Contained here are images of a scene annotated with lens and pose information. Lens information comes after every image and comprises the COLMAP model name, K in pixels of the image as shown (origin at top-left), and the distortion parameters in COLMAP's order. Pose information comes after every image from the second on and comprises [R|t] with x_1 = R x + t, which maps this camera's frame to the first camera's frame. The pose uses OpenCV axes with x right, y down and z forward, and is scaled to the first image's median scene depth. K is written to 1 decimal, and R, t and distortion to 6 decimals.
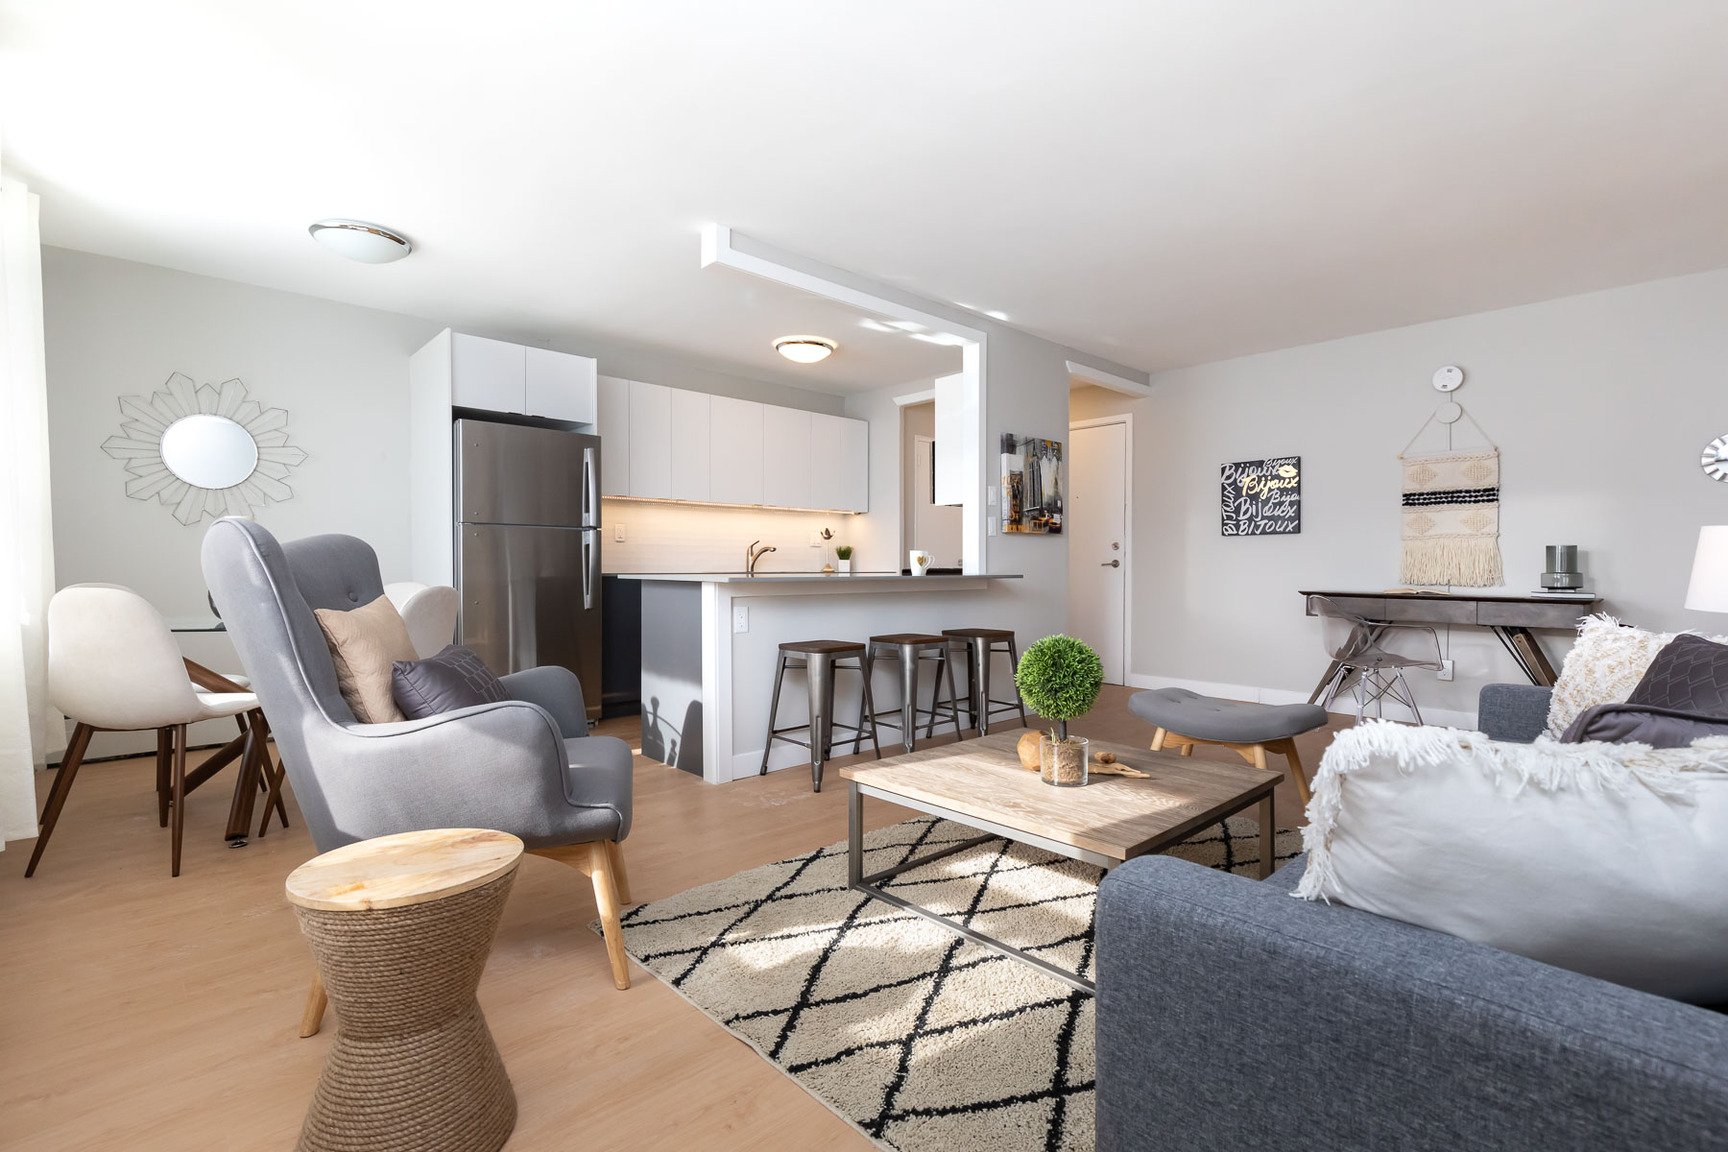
lens RADIAL K [[792.0, 0, 872.6], [0, 792.0, 575.0], [0, 0, 1]] dist [0.029667, -0.000002]
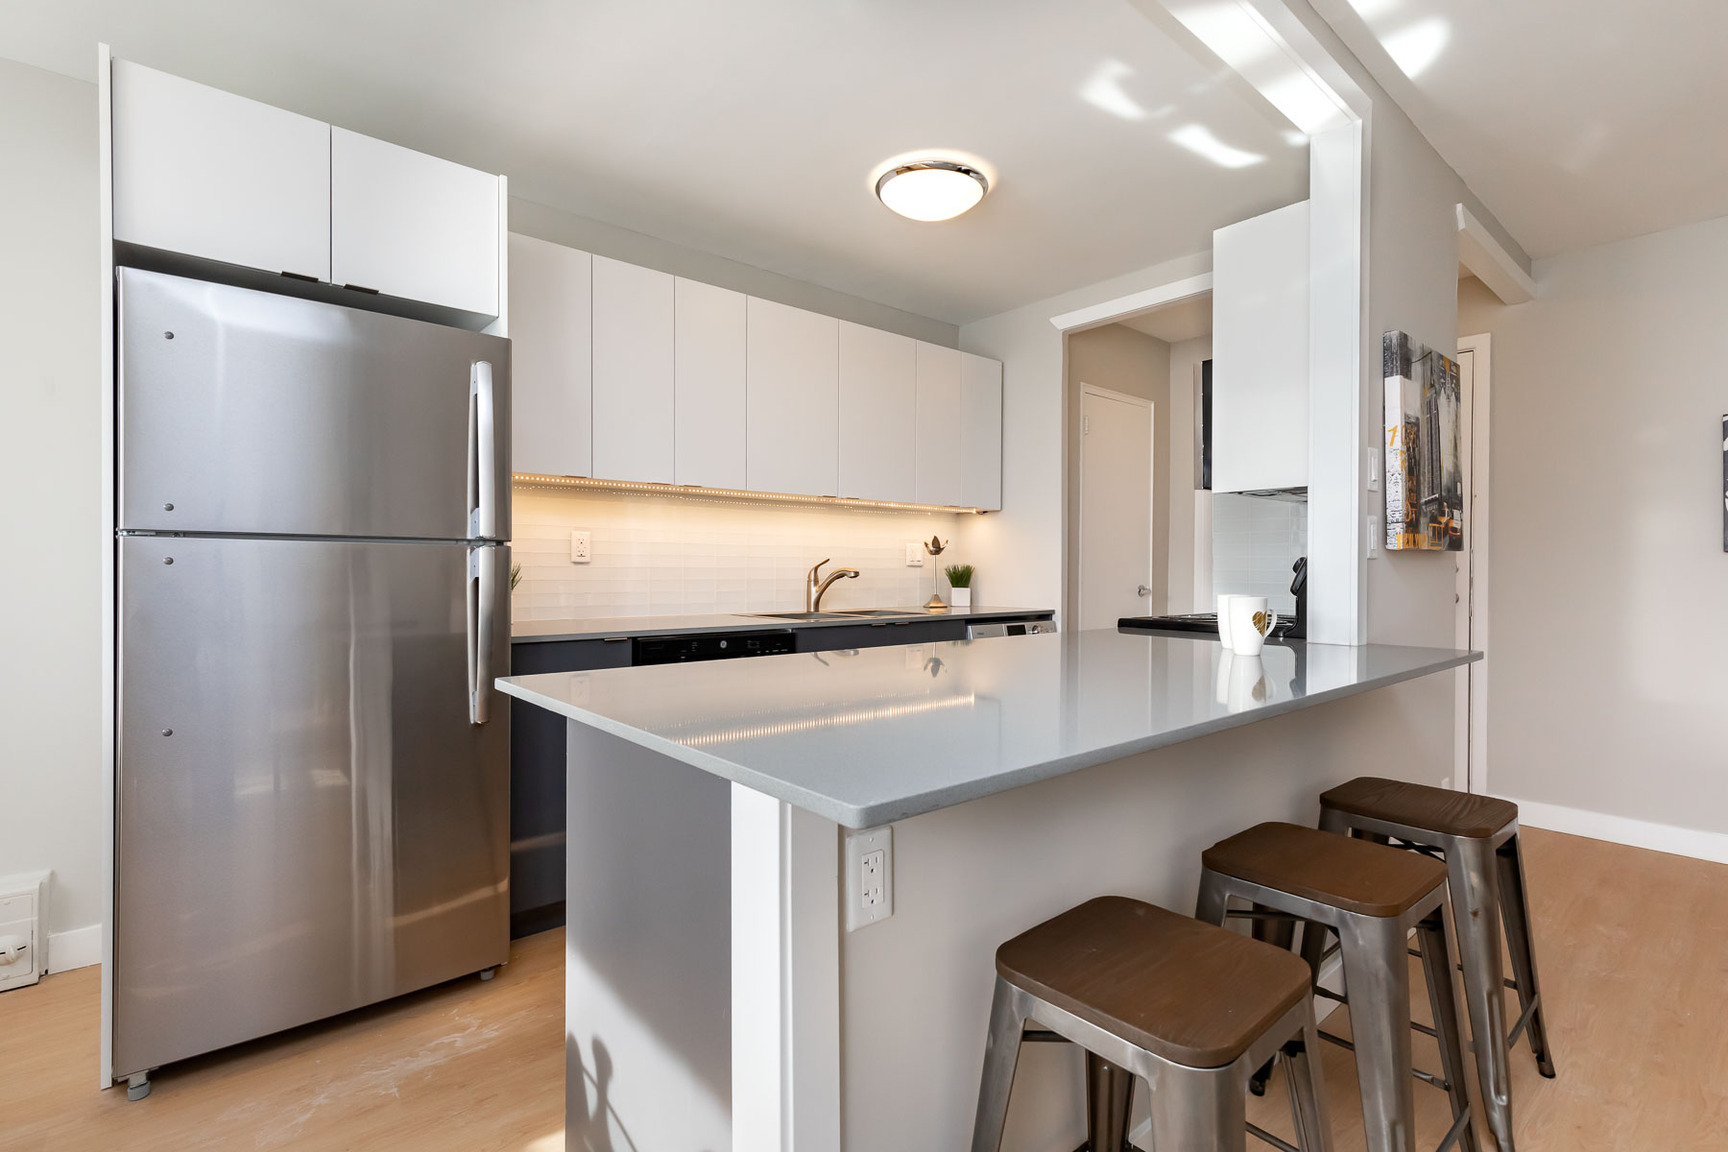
lens RADIAL K [[792.0, 0, 872.6], [0, 792.0, 575.0], [0, 0, 1]] dist [0.029667, -0.000002]
pose [[0.999435, 0.001458, -0.033566, -0.108220], [-0.001571, 0.999993, -0.003332, -0.034961], [0.033561, 0.003383, 0.999431, 0.496515]]
